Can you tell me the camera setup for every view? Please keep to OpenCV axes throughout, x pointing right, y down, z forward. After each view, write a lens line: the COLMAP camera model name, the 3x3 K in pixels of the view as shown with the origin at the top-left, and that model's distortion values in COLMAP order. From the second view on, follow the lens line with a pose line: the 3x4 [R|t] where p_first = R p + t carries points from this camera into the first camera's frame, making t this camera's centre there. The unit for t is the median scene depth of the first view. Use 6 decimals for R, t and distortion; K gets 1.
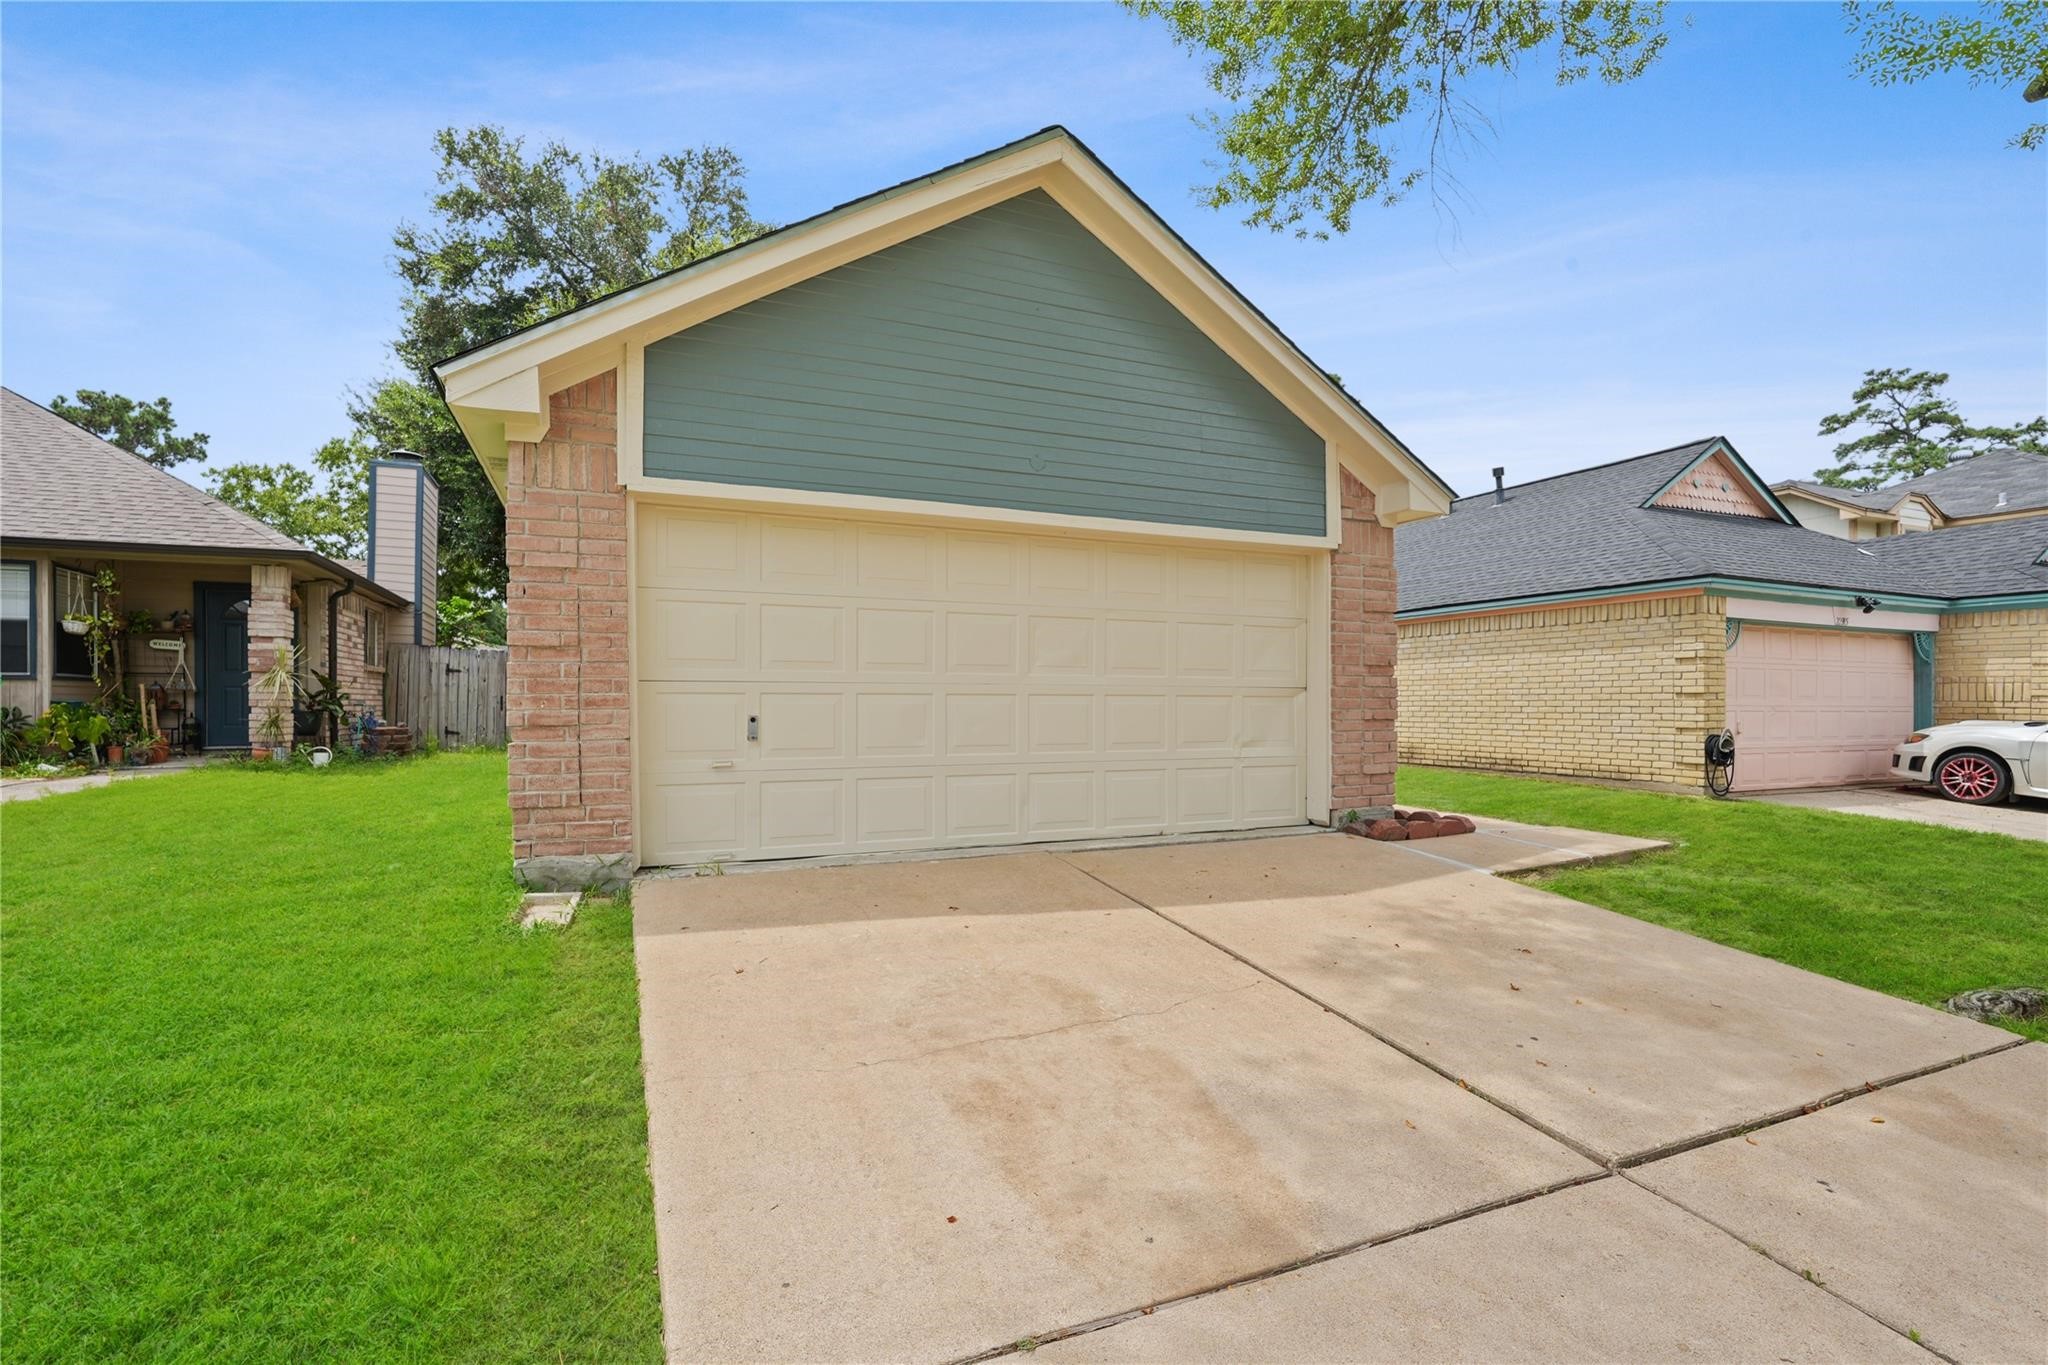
lens RADIAL K [[925.9, 0, 1024.3], [0, 925.9, 690.2], [0, 0, 1]] dist [-0.001723, 0.000897]
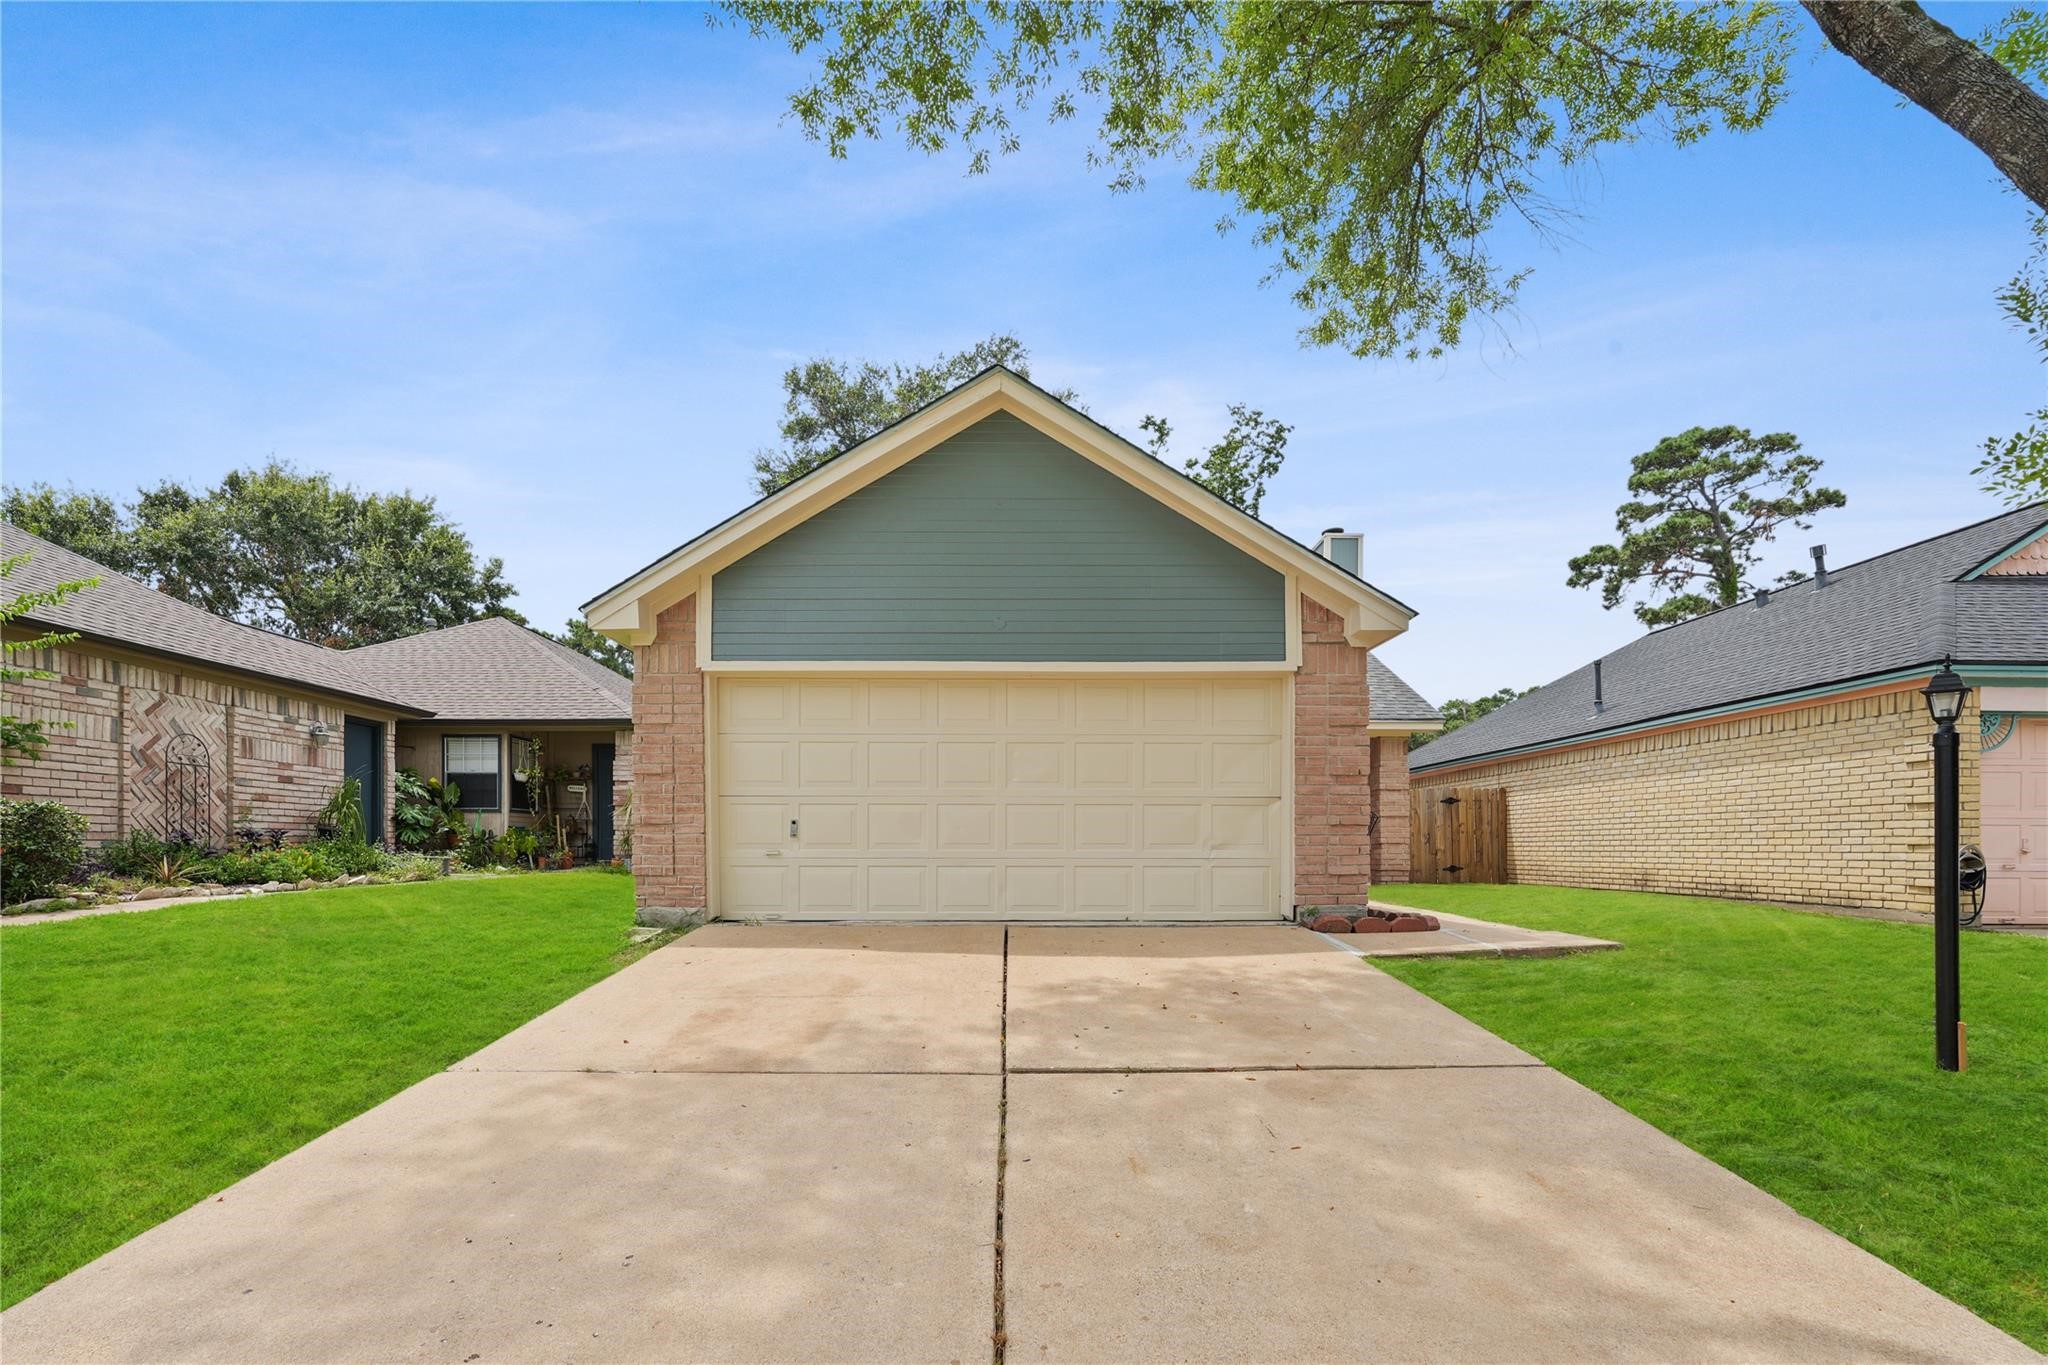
lens RADIAL K [[925.9, 0, 1002.1], [0, 925.9, 825.1], [0, 0, 1]] dist [-0.001723, 0.000897]
pose [[0.926484, -0.008029, -0.376248, 0.298402], [0.006888, 0.999967, -0.004379, 0.024342], [0.376271, 0.001465, 0.926509, -0.114333]]
